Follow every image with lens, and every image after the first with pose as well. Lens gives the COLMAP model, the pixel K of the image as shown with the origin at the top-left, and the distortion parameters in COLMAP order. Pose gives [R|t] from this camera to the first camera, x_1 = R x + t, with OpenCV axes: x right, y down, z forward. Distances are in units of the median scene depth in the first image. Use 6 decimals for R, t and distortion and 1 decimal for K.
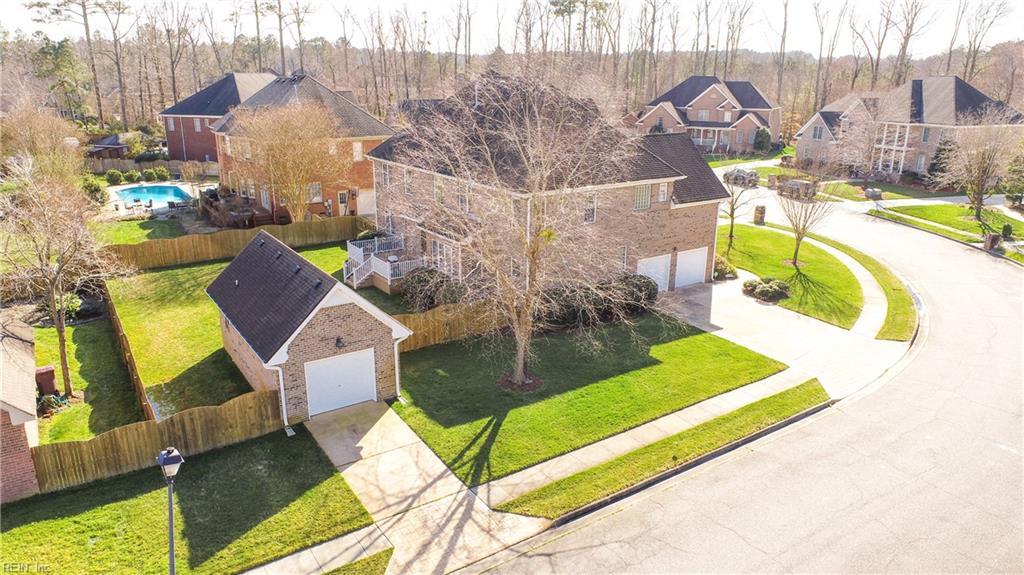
lens RADIAL K [[686.7, 0, 512.0], [0, 686.7, 287.5], [0, 0, 1]] dist [-0.005546, -0.001686]
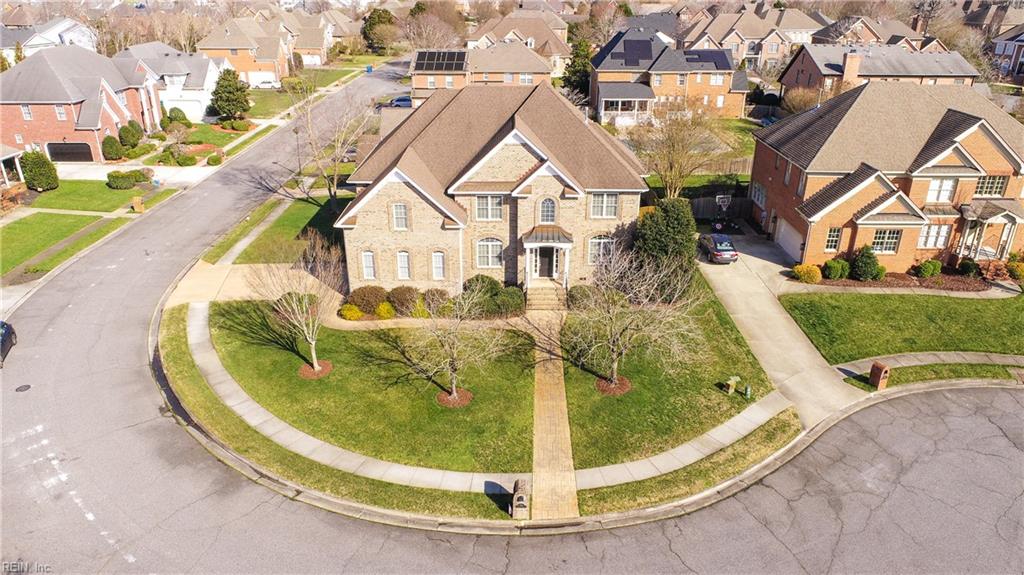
lens RADIAL K [[686.7, 0, 512.0], [0, 686.7, 287.5], [0, 0, 1]] dist [-0.005546, -0.001686]
pose [[-0.568043, 0.329694, -0.754075, 1.540903], [-0.245674, 0.806549, 0.537701, -1.062646], [0.785476, 0.490694, -0.377157, 2.616899]]
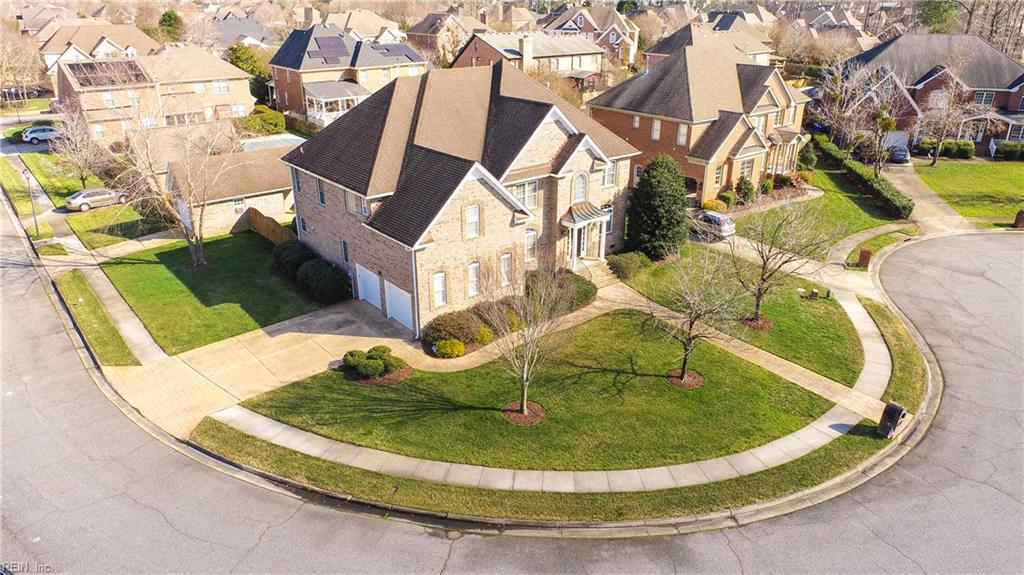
lens RADIAL K [[686.7, 0, 512.0], [0, 686.7, 287.5], [0, 0, 1]] dist [-0.005546, -0.001686]
pose [[0.089631, 0.387579, -0.917469, 1.722132], [-0.291143, 0.891136, 0.348012, -0.640334], [0.952472, 0.235922, 0.192714, 1.556701]]
